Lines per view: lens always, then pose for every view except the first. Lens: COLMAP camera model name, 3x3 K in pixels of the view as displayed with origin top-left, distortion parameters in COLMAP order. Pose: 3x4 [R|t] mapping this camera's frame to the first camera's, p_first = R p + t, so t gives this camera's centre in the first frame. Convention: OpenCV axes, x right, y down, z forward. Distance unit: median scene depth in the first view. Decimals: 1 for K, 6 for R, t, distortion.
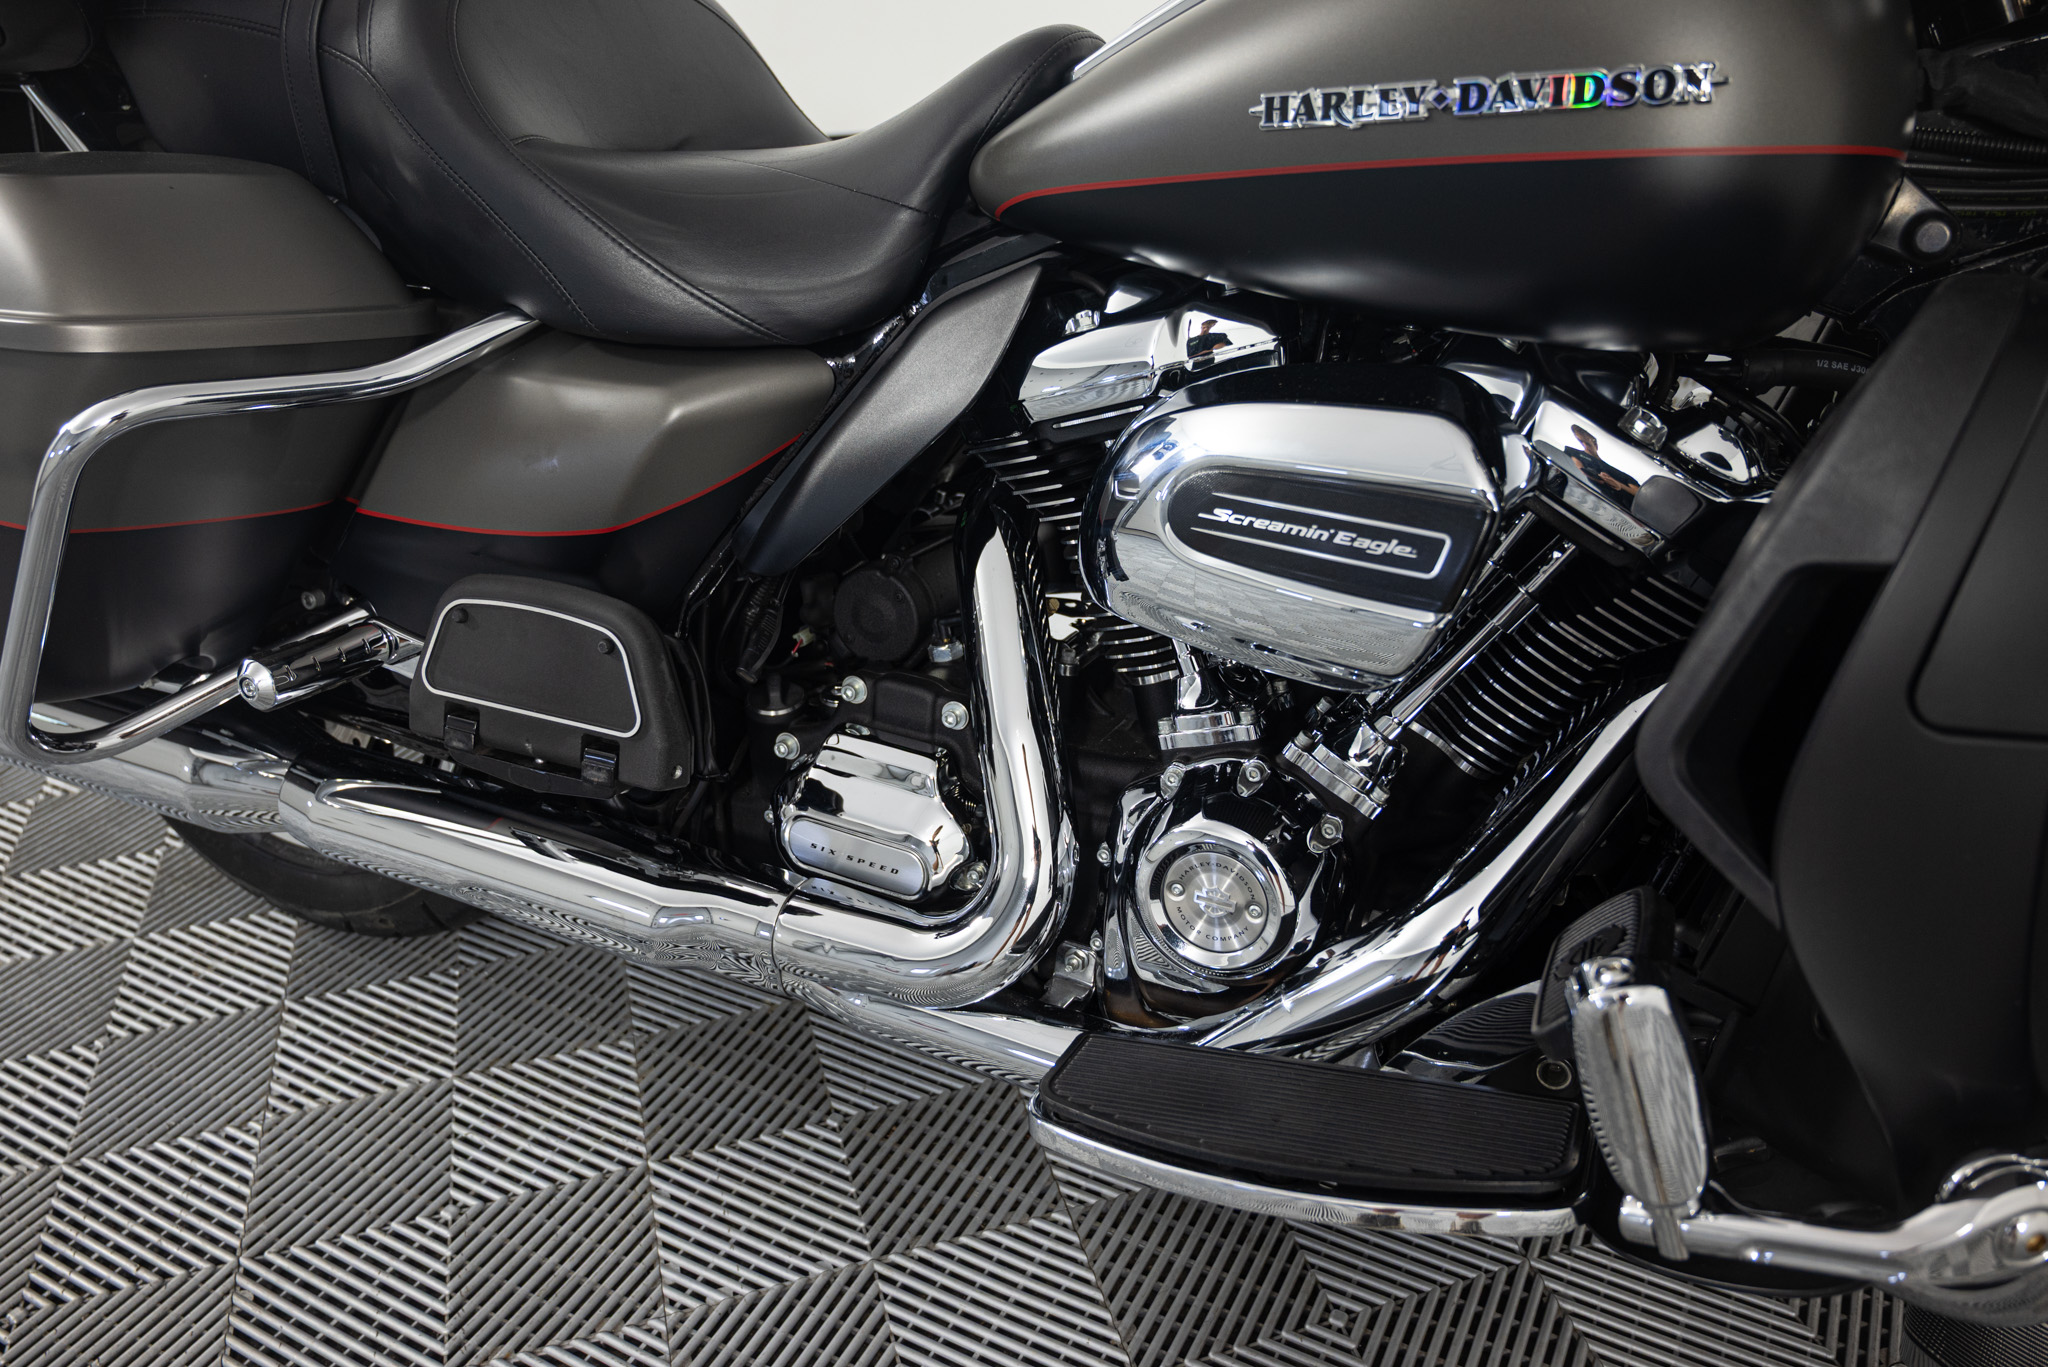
lens RADIAL K [[1562.8, 0, 1024.0], [0, 1562.8, 683.5], [0, 0, 1]] dist [0.003718, 0.002073]
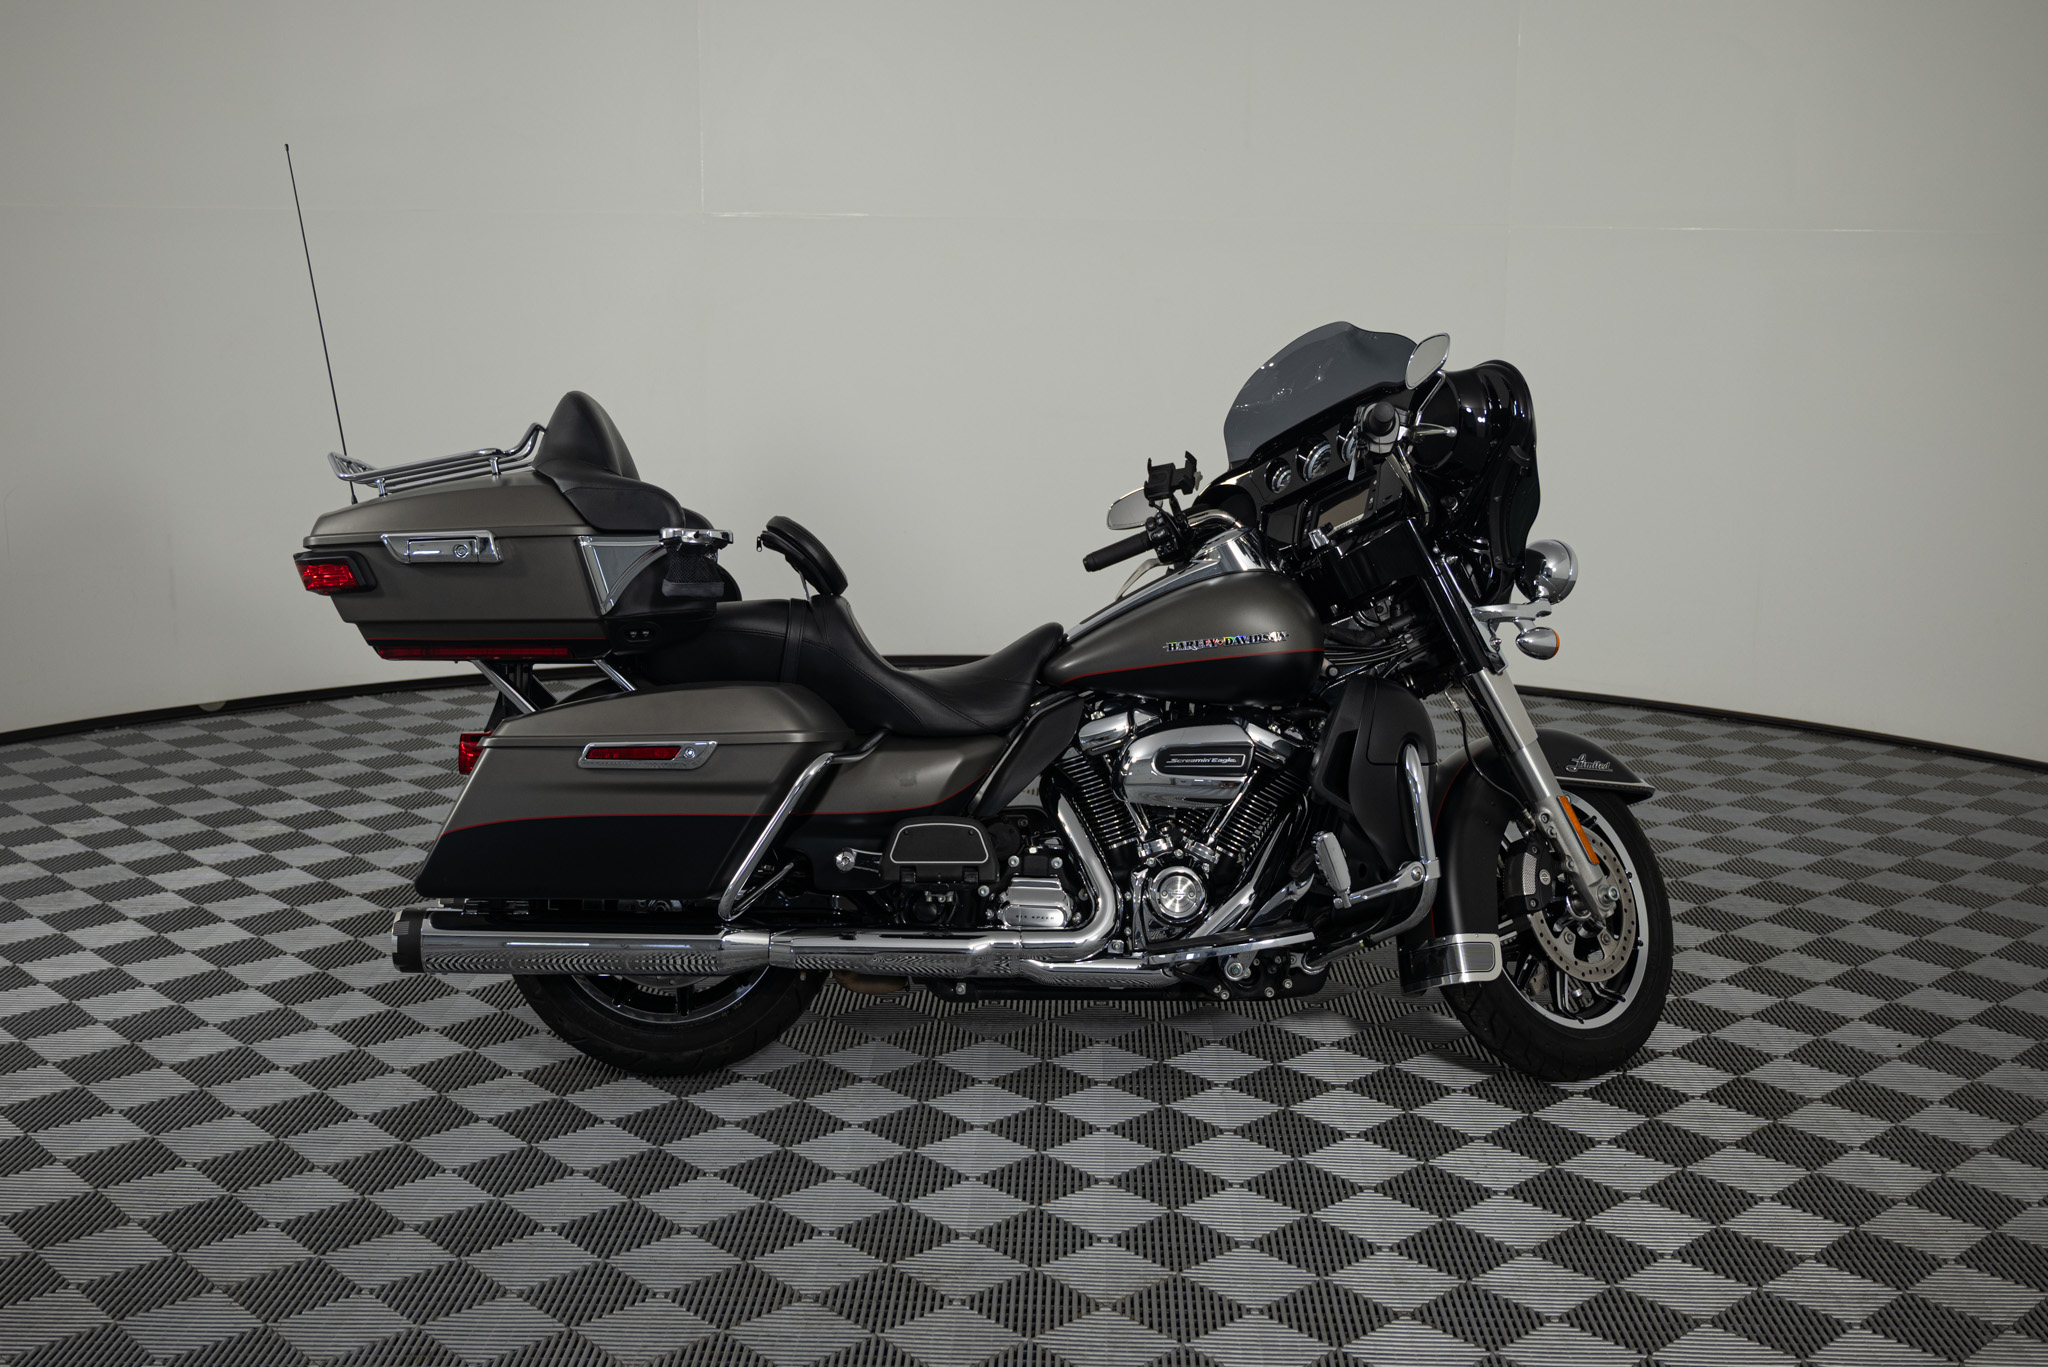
lens RADIAL K [[2243.2, 0, 1024.0], [0, 2243.2, 683.5], [0, 0, 1]] dist [-0.004156, -0.000858]
pose [[0.887023, -0.043363, 0.459684, -2.214645], [0.195996, 0.936794, -0.289832, 1.001679], [-0.418061, 0.347184, 0.839457, -2.772147]]
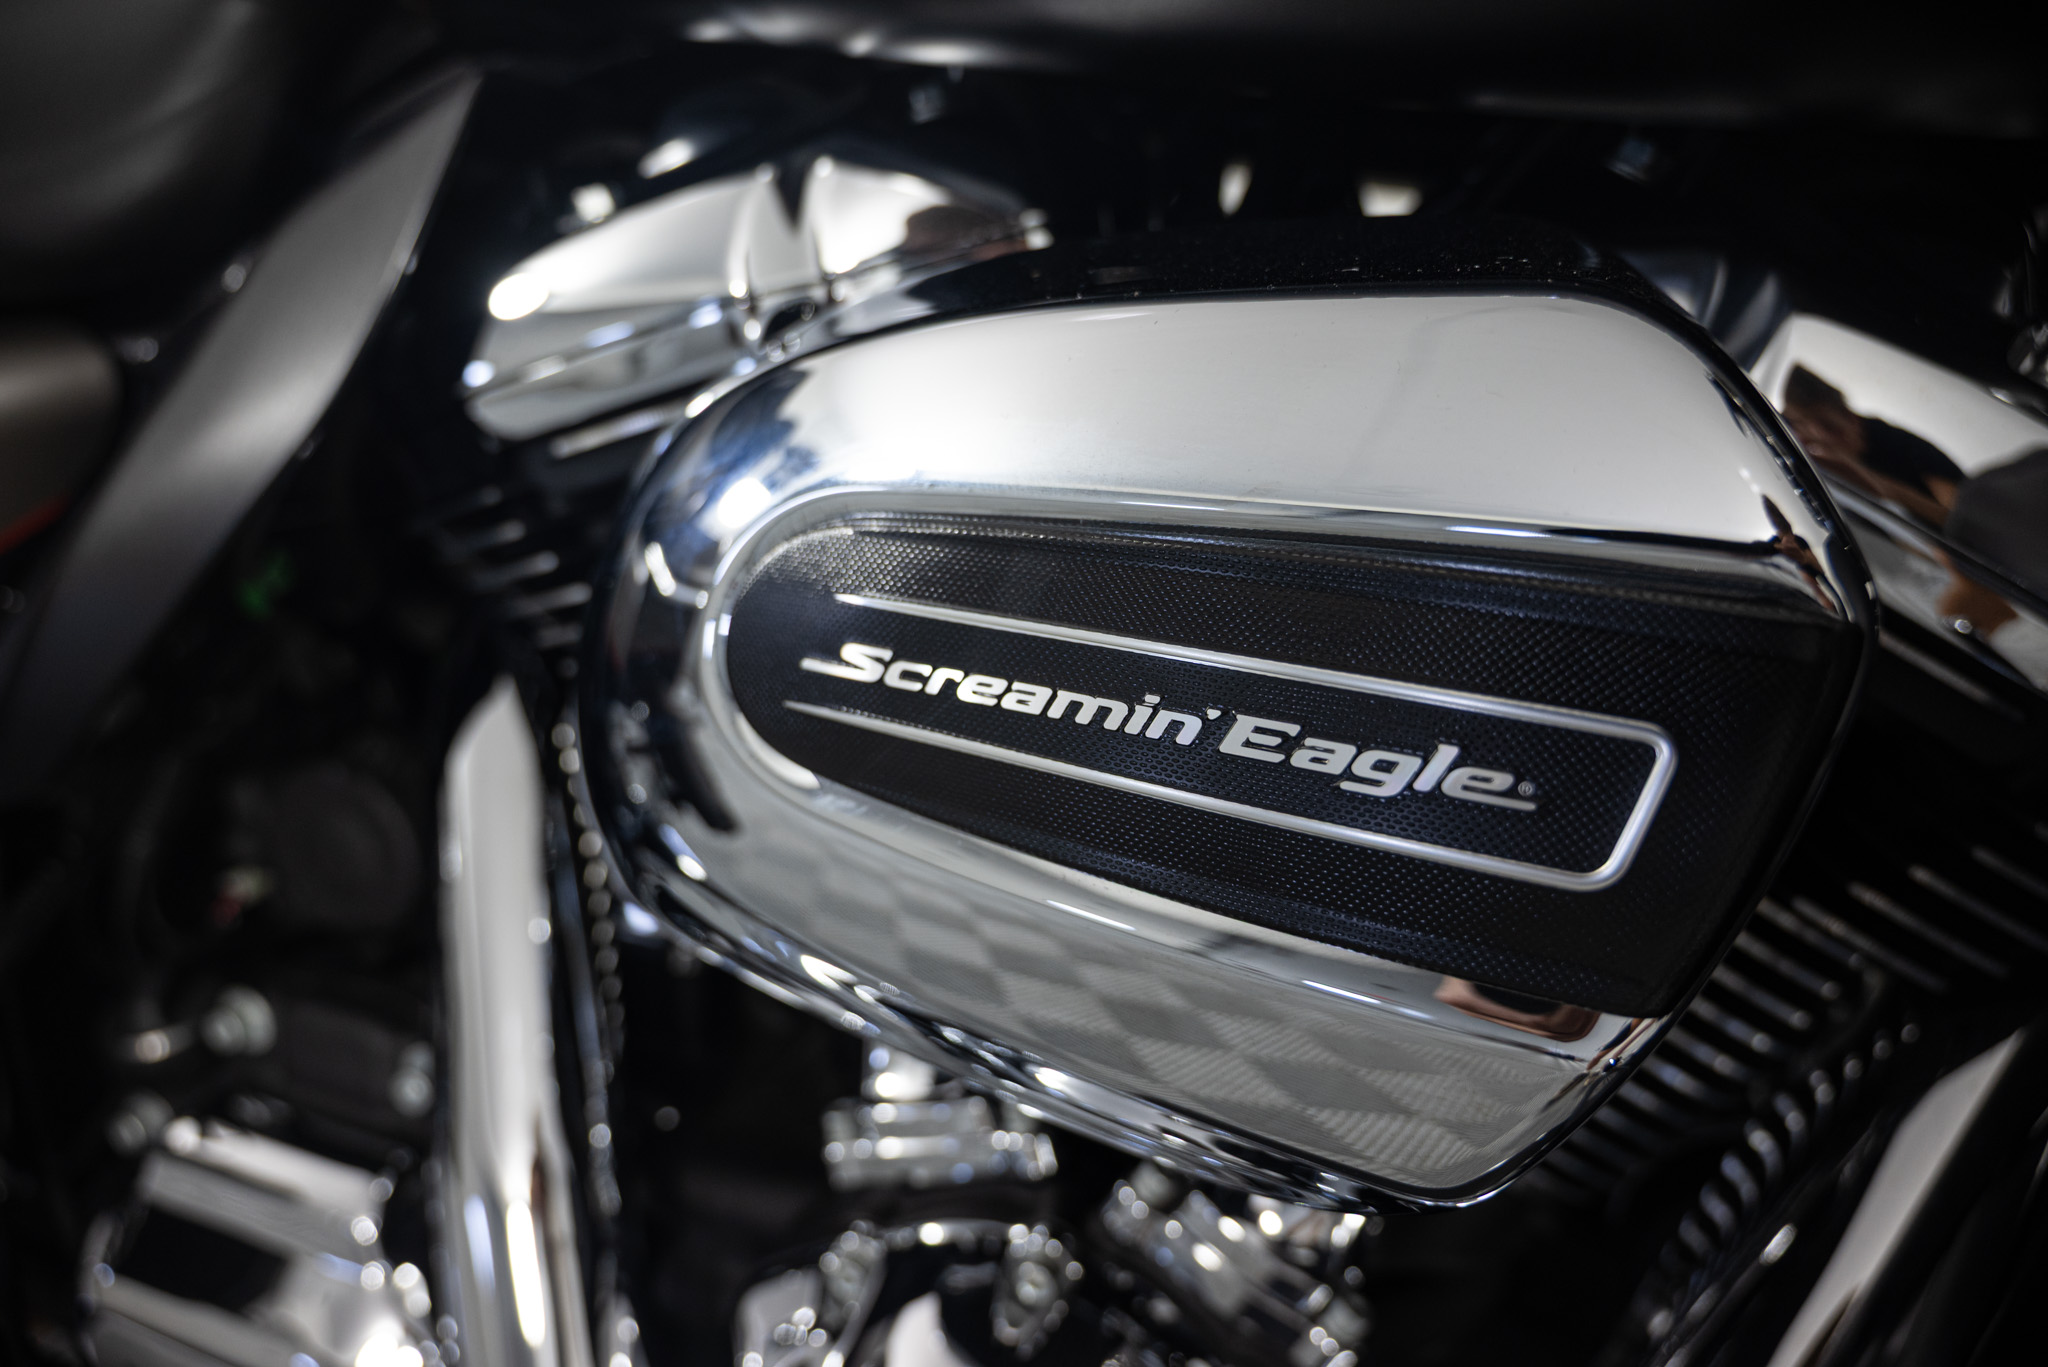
lens RADIAL K [[1392.9, 0, 1024.0], [0, 1392.9, 683.5], [0, 0, 1]] dist [0.002028, 0.000196]
pose [[0.995421, -0.039667, 0.086970, 0.135731], [0.044600, 0.997460, -0.055539, -0.087198], [-0.084546, 0.059164, 0.994662, 0.722478]]
